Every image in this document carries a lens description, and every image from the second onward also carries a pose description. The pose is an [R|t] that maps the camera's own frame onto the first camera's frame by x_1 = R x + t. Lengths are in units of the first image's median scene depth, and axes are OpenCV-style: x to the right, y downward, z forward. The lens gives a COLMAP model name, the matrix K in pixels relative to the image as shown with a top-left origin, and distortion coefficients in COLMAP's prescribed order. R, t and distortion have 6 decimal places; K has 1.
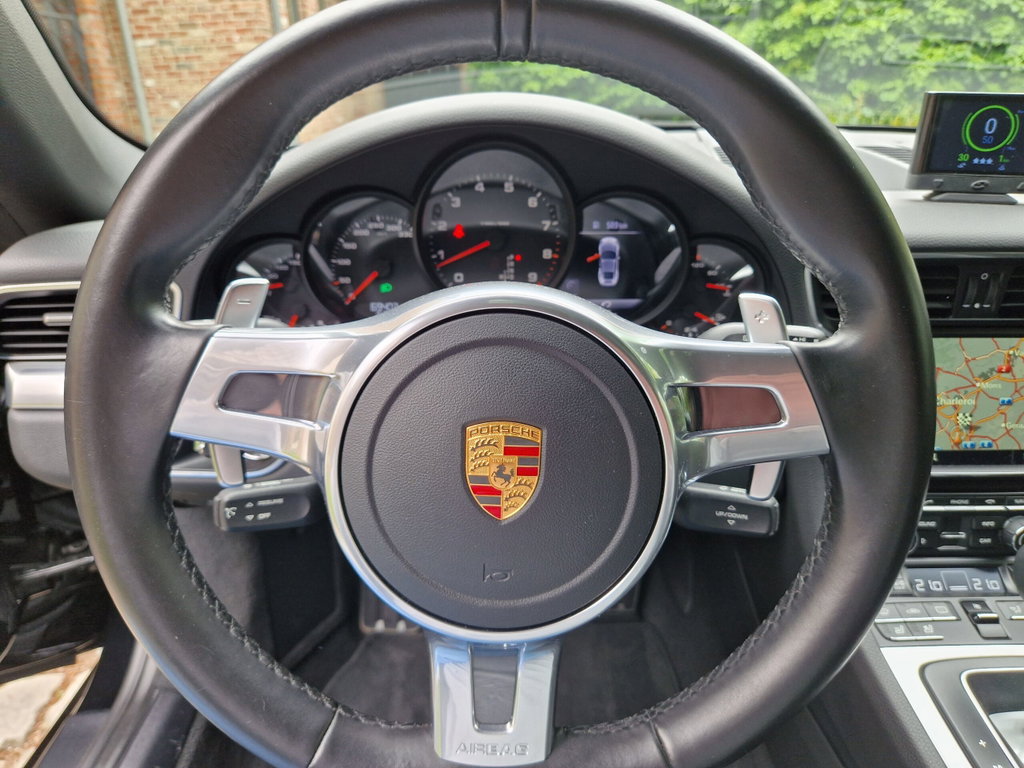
lens RADIAL K [[695.0, 0, 492.8], [0, 695.0, 387.7], [0, 0, 1]] dist [0.053771, -0.051704]
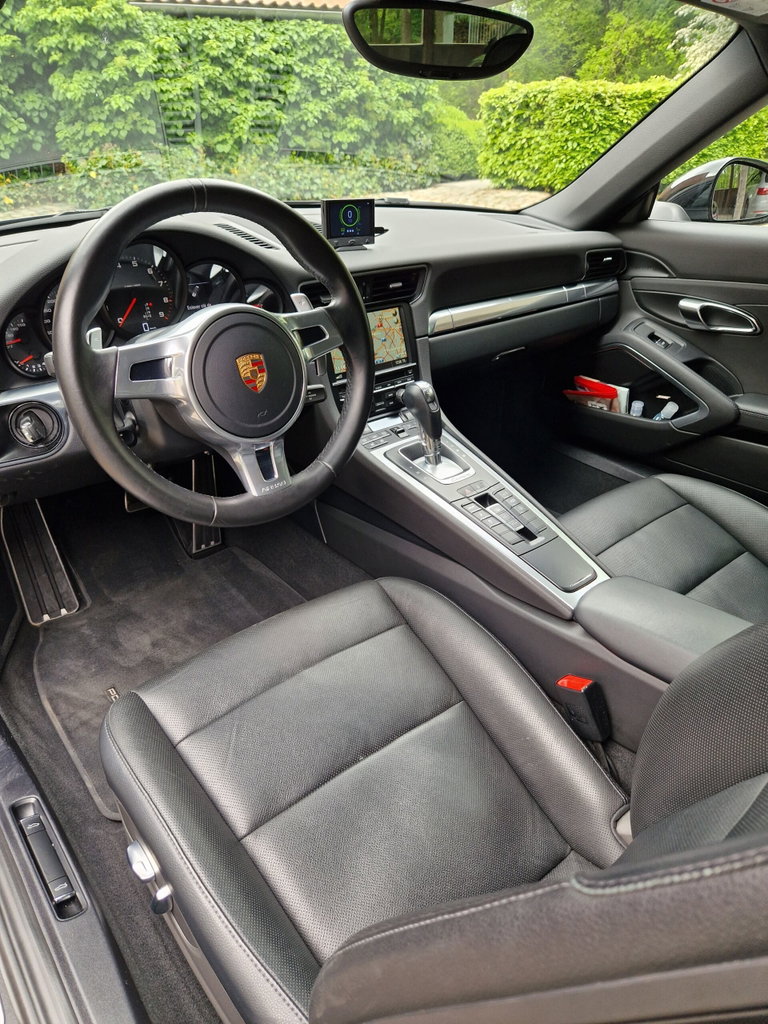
lens RADIAL K [[695.0, 0, 380.1], [0, 695.0, 513.9], [0, 0, 1]] dist [0.053771, -0.051704]
pose [[0.771817, -0.301483, 0.559827, -0.701917], [0.246038, 0.953466, 0.174263, 0.159282], [-0.586313, 0.003240, 0.810078, -0.806484]]
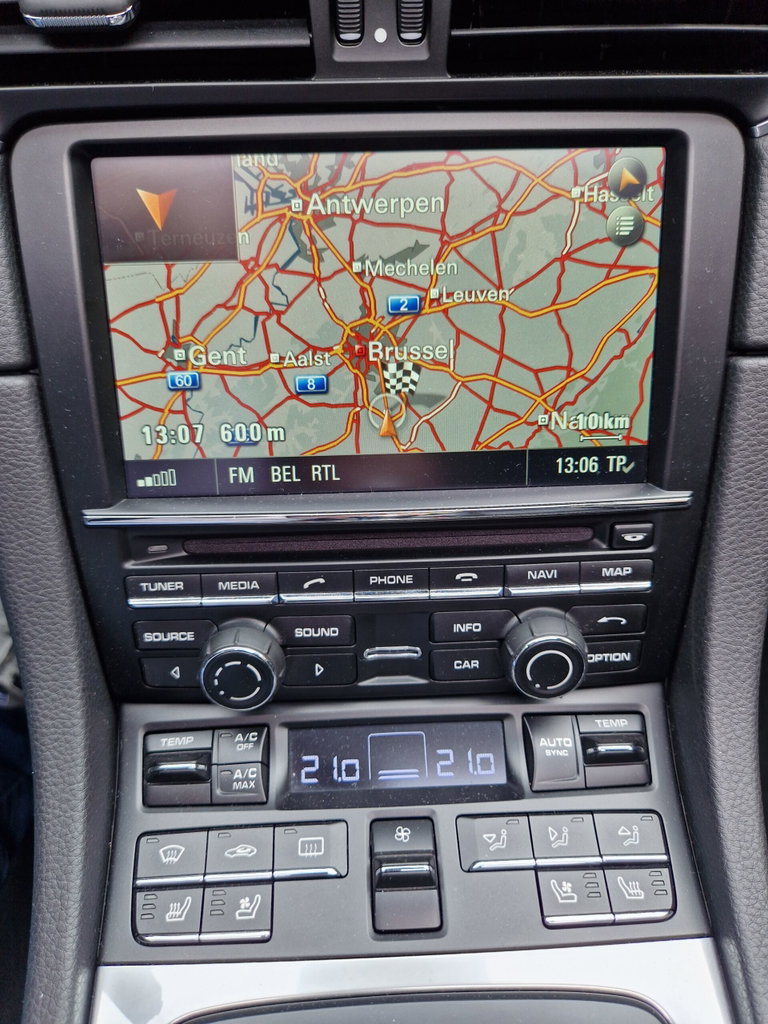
lens RADIAL K [[754.5, 0, 379.7], [0, 754.5, 510.8], [0, 0, 1]] dist [0.040260, -0.001354]
pose [[0.999548, -0.027023, 0.013162, 0.647626], [0.024475, 0.985900, 0.165538, 0.048303], [-0.017450, -0.165141, 0.986116, 0.568242]]
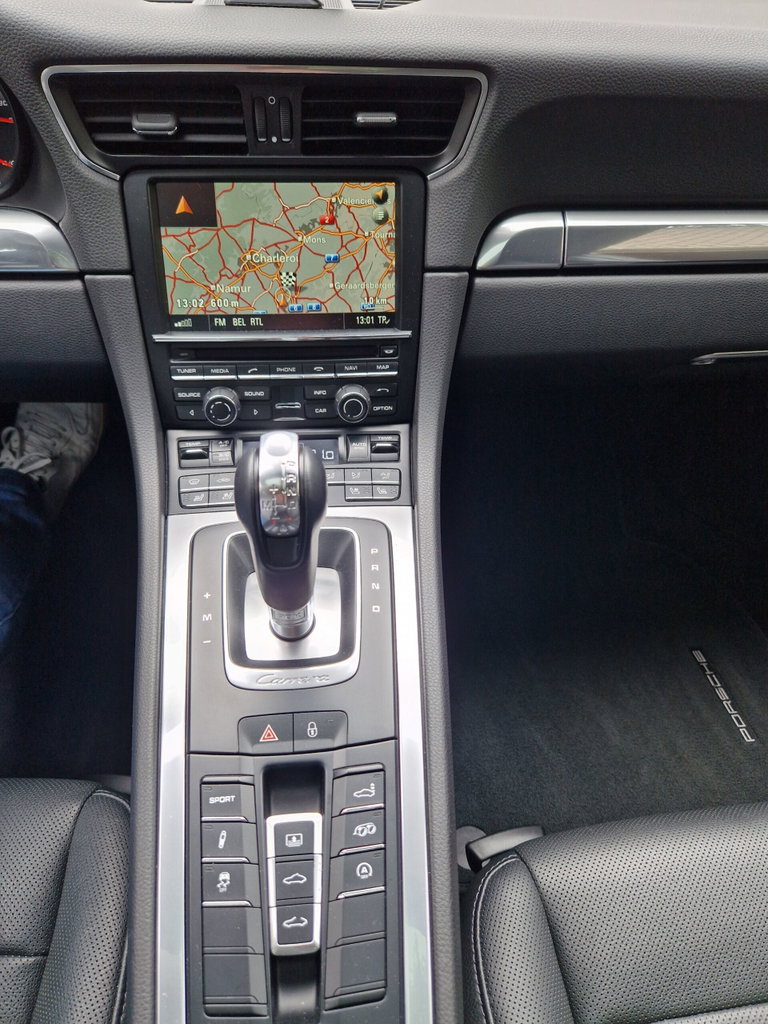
lens RADIAL K [[695.0, 0, 368.1], [0, 695.0, 500.4], [0, 0, 1]] dist [0.053771, -0.051704]
pose [[0.997073, -0.030876, 0.069947, 0.698449], [0.012476, 0.968276, 0.249573, 0.098436], [-0.075433, -0.247970, 0.965827, 0.029962]]
